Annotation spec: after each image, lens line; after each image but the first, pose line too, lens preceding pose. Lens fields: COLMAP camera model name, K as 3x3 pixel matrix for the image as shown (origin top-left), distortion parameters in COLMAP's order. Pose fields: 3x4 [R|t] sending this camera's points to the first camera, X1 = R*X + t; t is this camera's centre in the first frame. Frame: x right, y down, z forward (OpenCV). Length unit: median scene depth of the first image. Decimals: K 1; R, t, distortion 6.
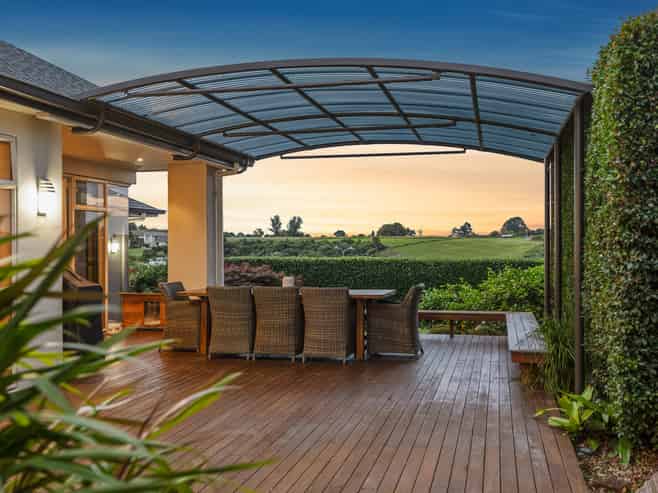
lens RADIAL K [[707.2, 0, 328.6], [0, 707.2, 246.2], [0, 0, 1]] dist [0.005707, 0.000000]
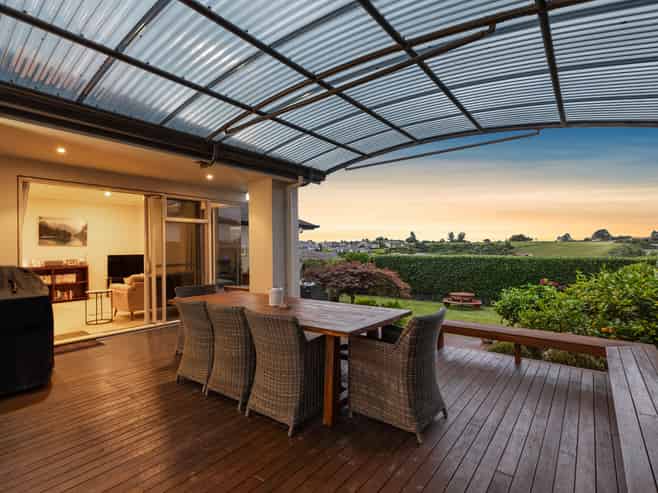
lens RADIAL K [[323.1, 0, 331.7], [0, 323.1, 246.4], [0, 0, 1]] dist [0.012649, -0.000908]
pose [[0.906995, -0.007933, -0.421066, 0.106776], [0.006331, 0.999966, -0.005204, -0.001401], [0.421093, 0.002054, 0.907015, 0.447818]]
